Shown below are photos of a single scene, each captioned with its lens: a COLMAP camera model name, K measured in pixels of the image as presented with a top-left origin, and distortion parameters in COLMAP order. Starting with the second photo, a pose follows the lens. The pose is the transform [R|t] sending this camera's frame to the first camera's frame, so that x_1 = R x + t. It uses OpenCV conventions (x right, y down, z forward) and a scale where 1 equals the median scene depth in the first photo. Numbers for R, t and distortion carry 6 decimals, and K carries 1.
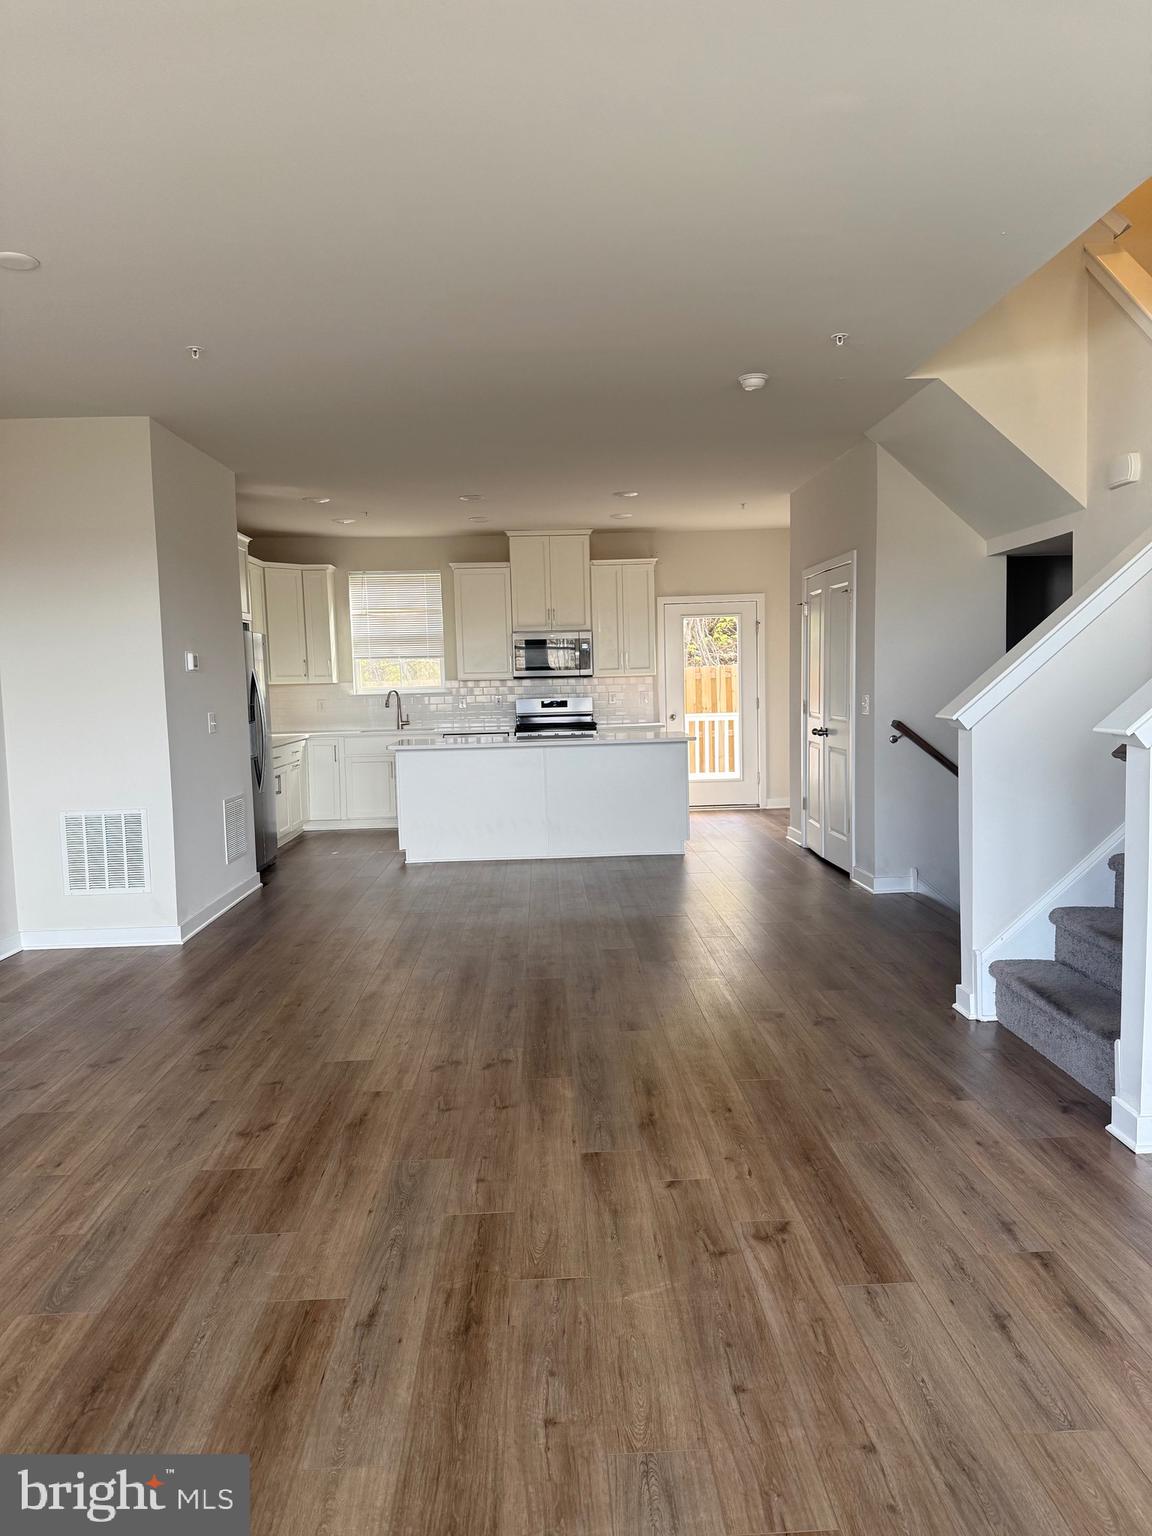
lens RADIAL K [[1074.3, 0, 576.0], [0, 1074.3, 768.0], [0, 0, 1]] dist [0.099480, -0.145790]
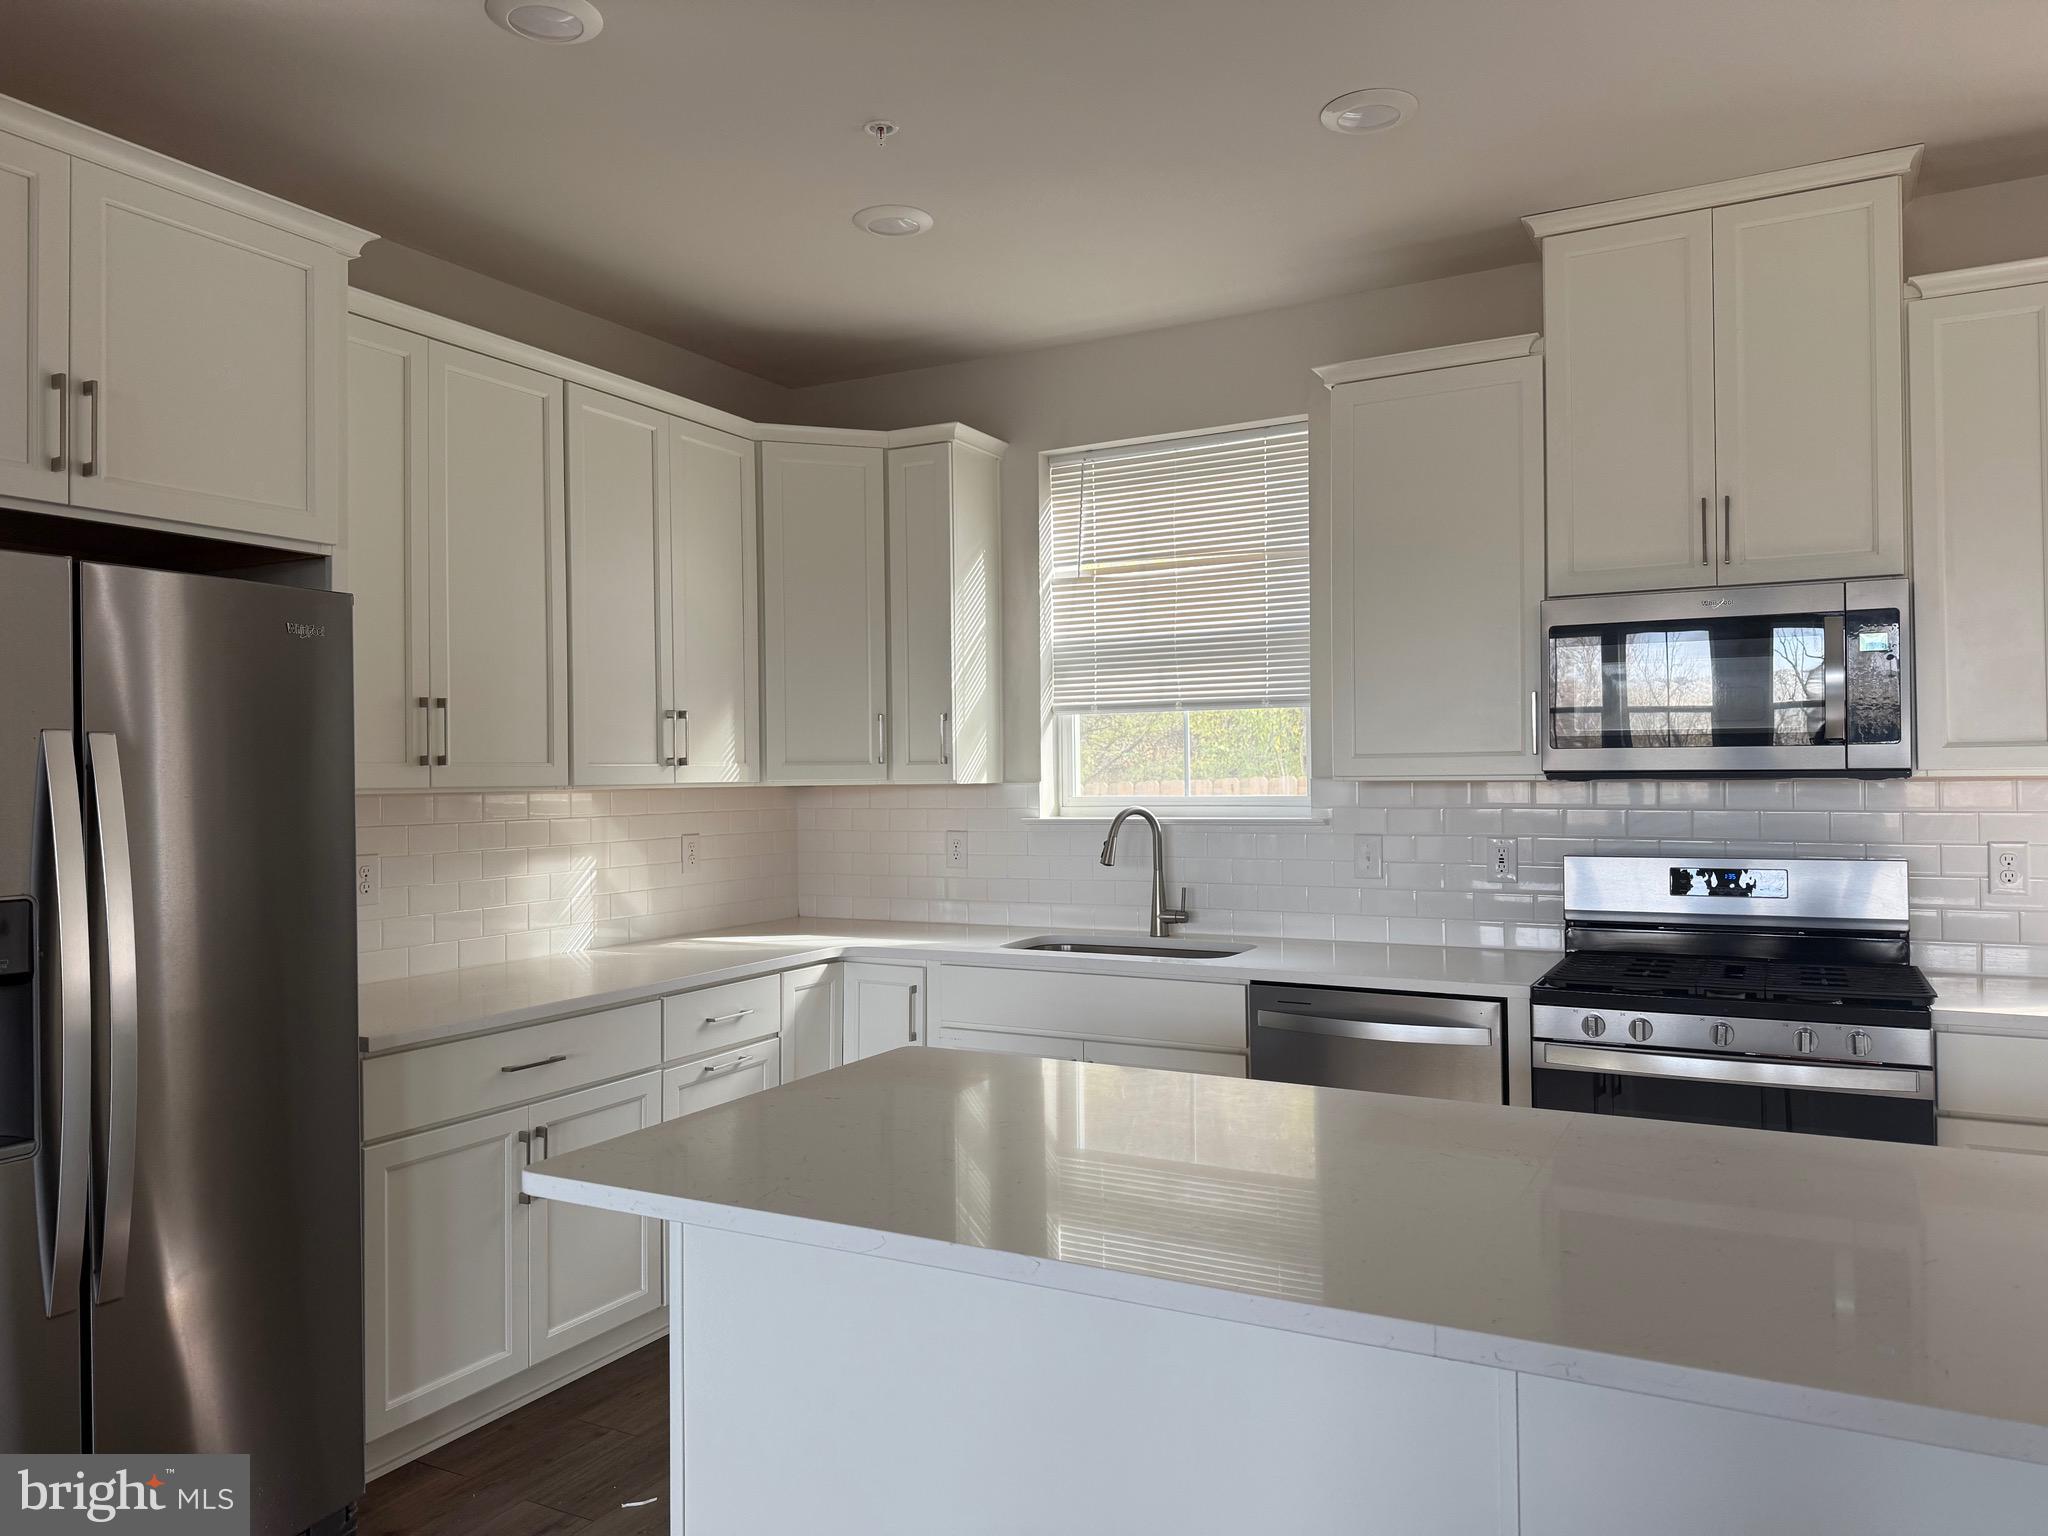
lens RADIAL K [[1432.4, 0, 995.5], [0, 1432.4, 768.7], [0, 0, 1]] dist [0.099480, -0.145790]
pose [[0.867287, 0.014546, -0.497595, 0.000138], [-0.055984, 0.996082, -0.068460, -0.054481], [0.494650, 0.087232, 0.864704, 0.636258]]
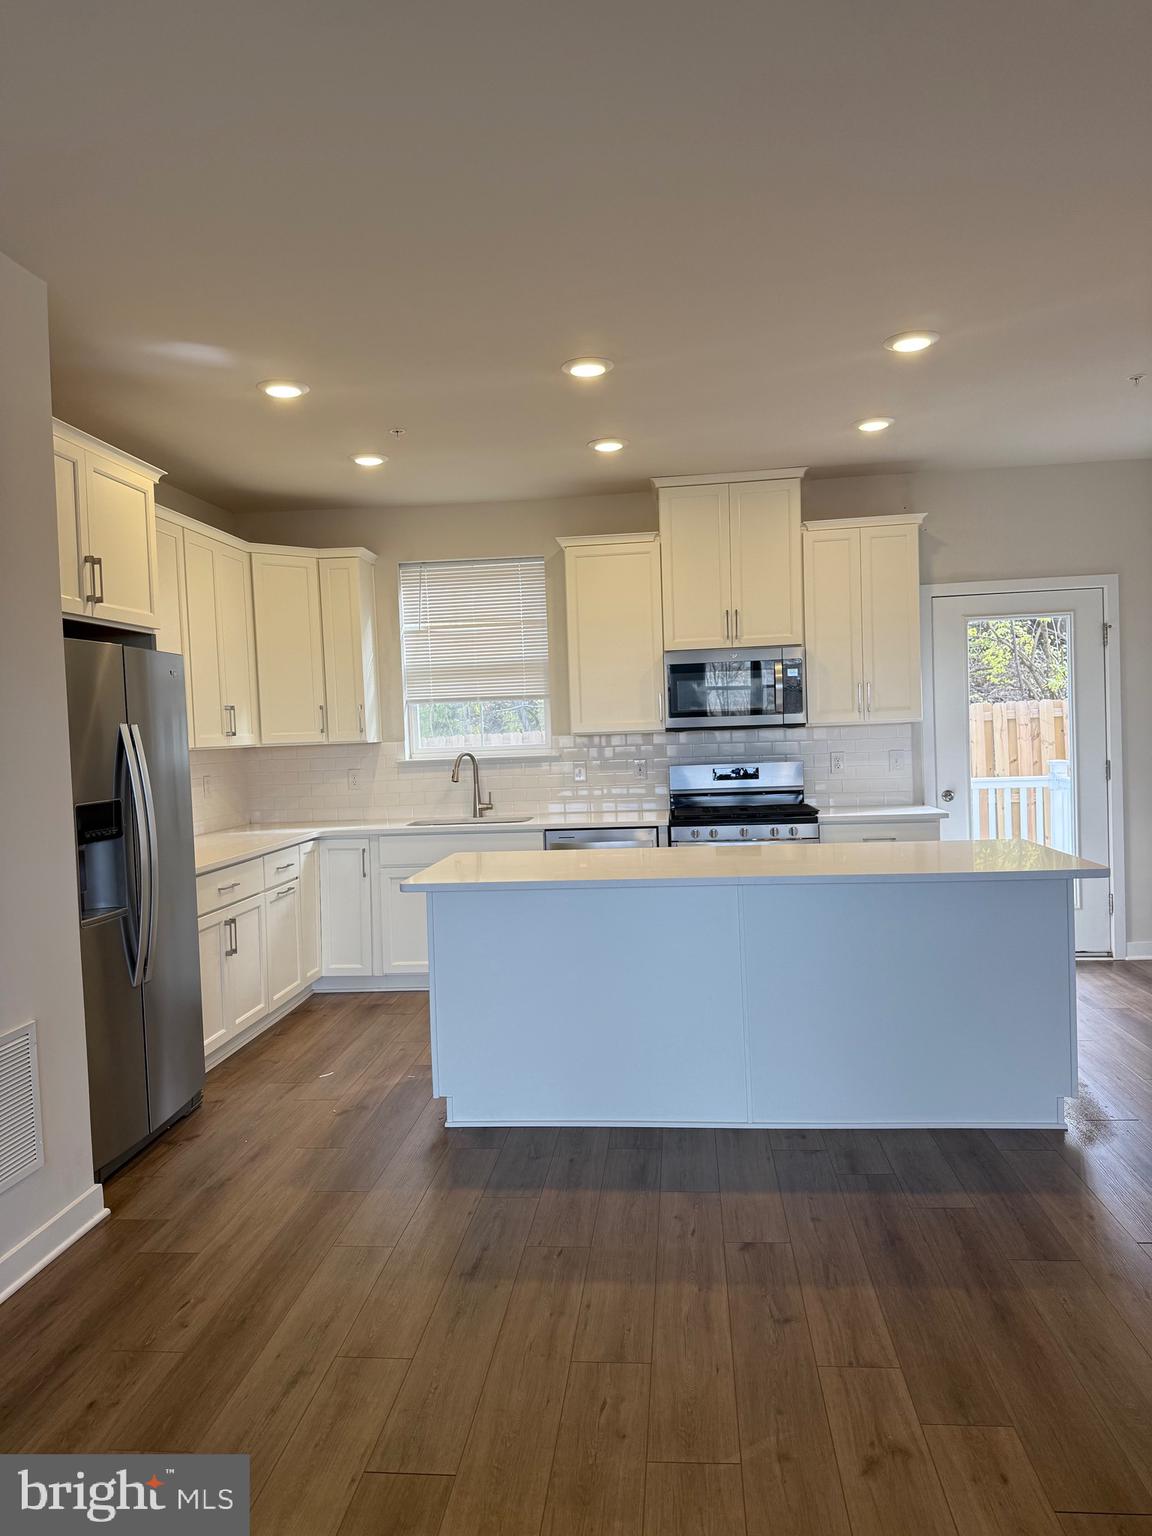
lens RADIAL K [[1074.3, 0, 576.0], [0, 1074.3, 768.0], [0, 0, 1]] dist [0.099480, -0.145790]
pose [[0.992247, -0.006736, -0.124100, -0.034719], [0.000548, 0.998758, -0.049830, -0.034583], [0.124281, 0.049376, 0.991018, 0.421308]]
